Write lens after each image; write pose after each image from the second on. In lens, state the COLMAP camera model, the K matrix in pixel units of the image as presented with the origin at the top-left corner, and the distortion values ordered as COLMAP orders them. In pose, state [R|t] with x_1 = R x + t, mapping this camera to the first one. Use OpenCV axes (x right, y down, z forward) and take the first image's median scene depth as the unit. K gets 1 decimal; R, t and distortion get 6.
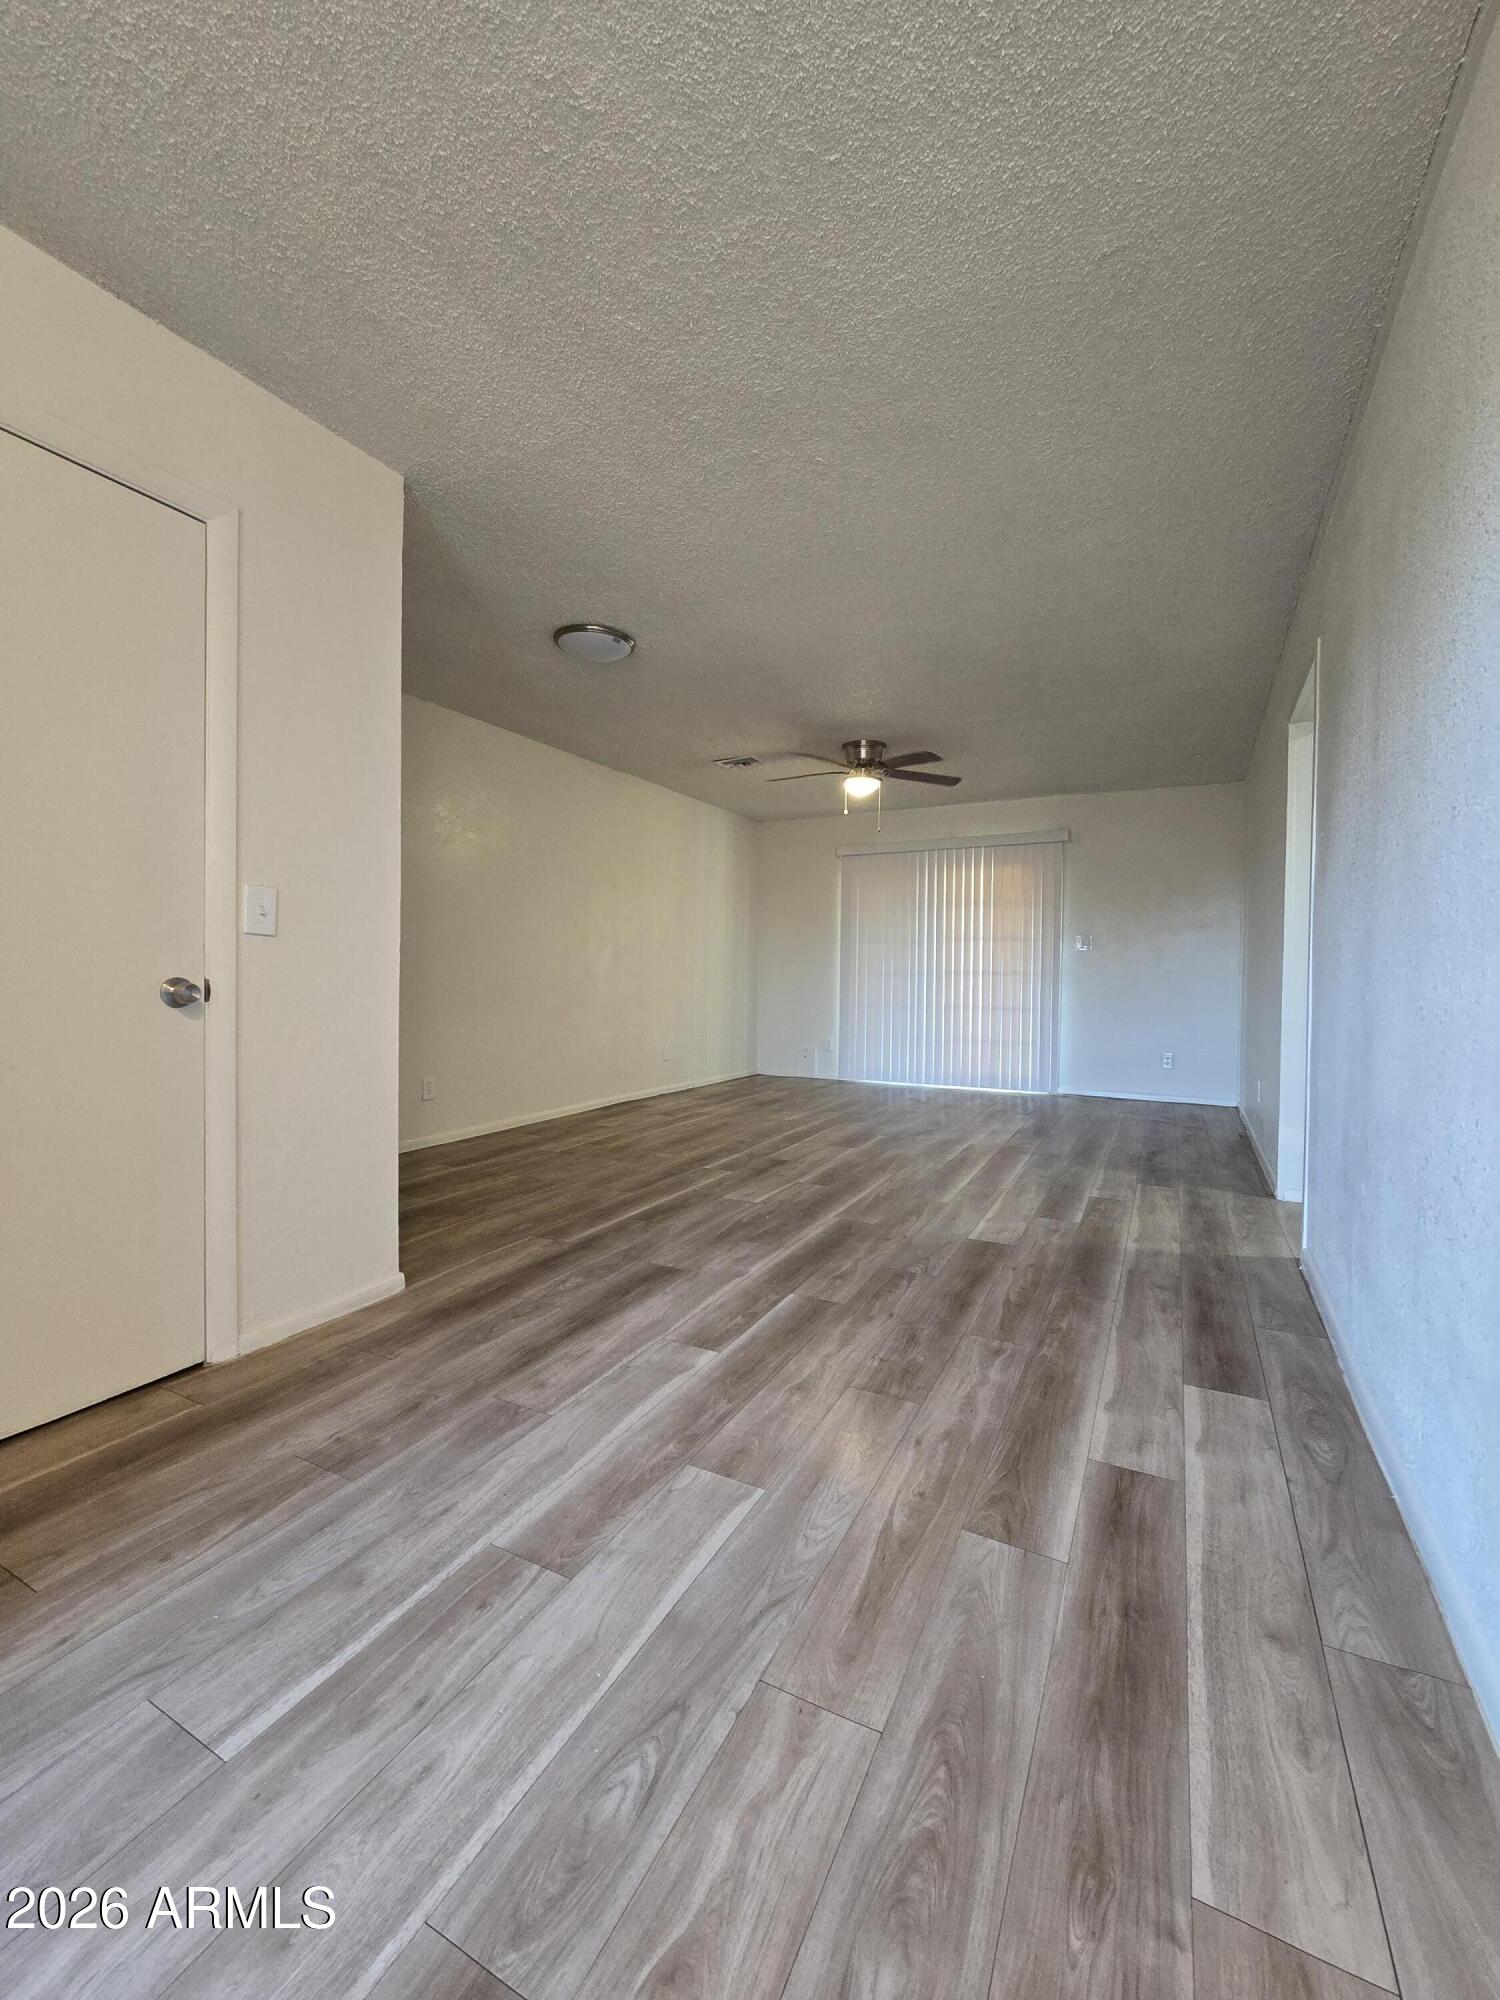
lens RADIAL K [[802.4, 0, 744.9], [0, 802.4, 1037.5], [0, 0, 1]] dist [-0.014452, 0.005710]
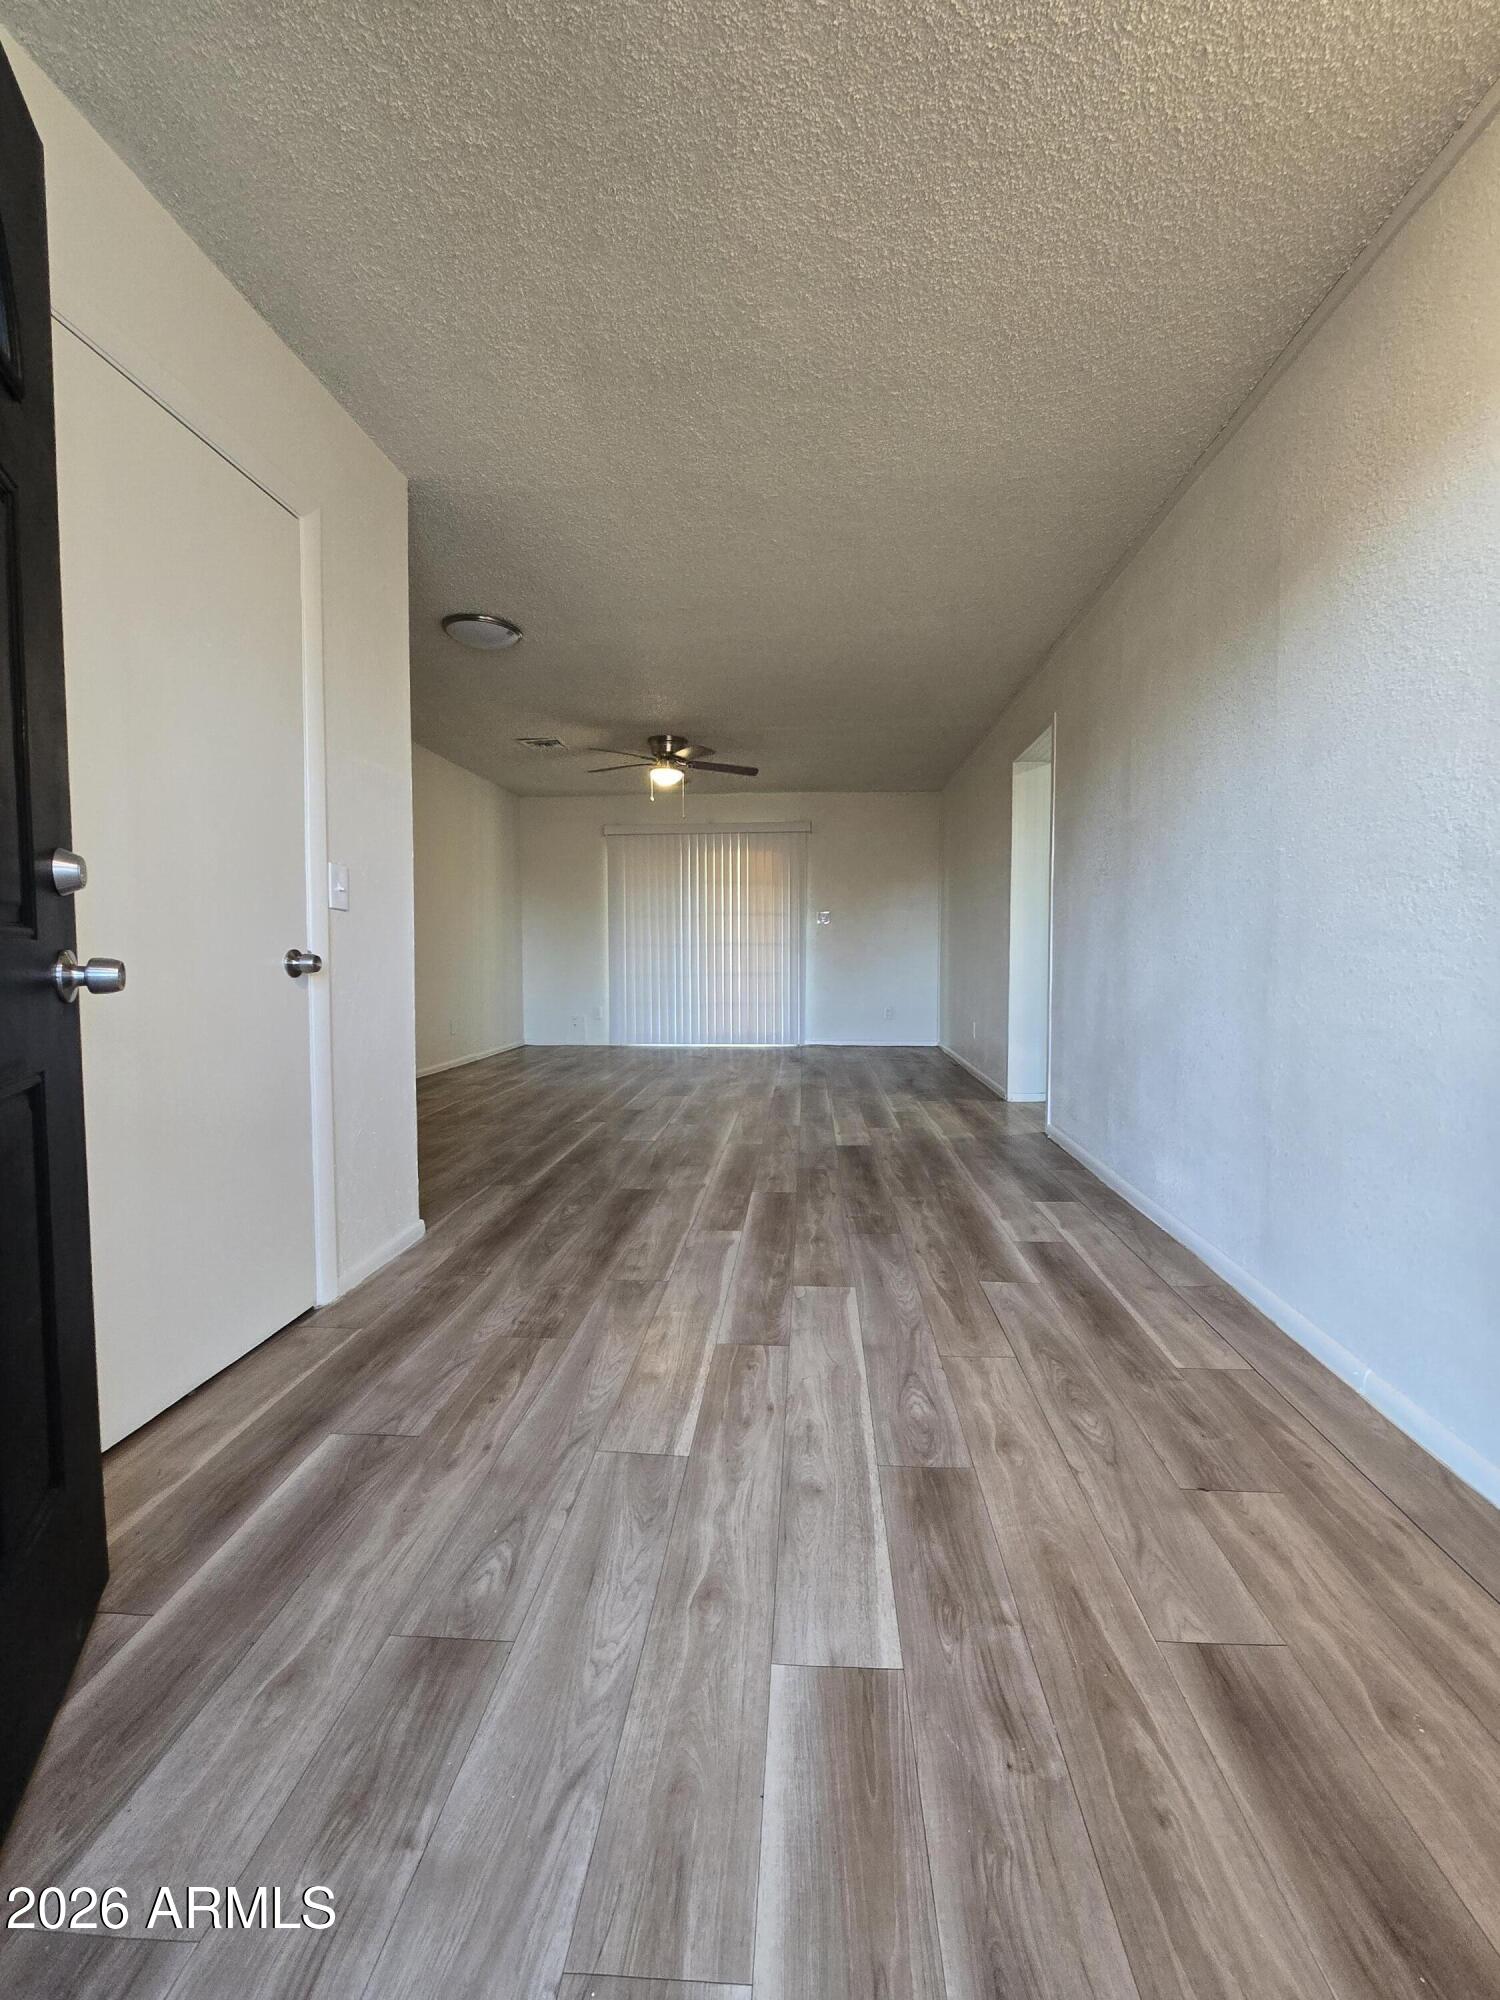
lens RADIAL K [[824.5, 0, 750.0], [0, 824.5, 1000.0], [0, 0, 1]] dist [0.000373, -0.000085]
pose [[0.914262, -0.034369, 0.403663, -0.623753], [0.041035, 0.999127, -0.007871, 0.035954], [-0.403040, 0.023760, 0.914874, -0.269291]]
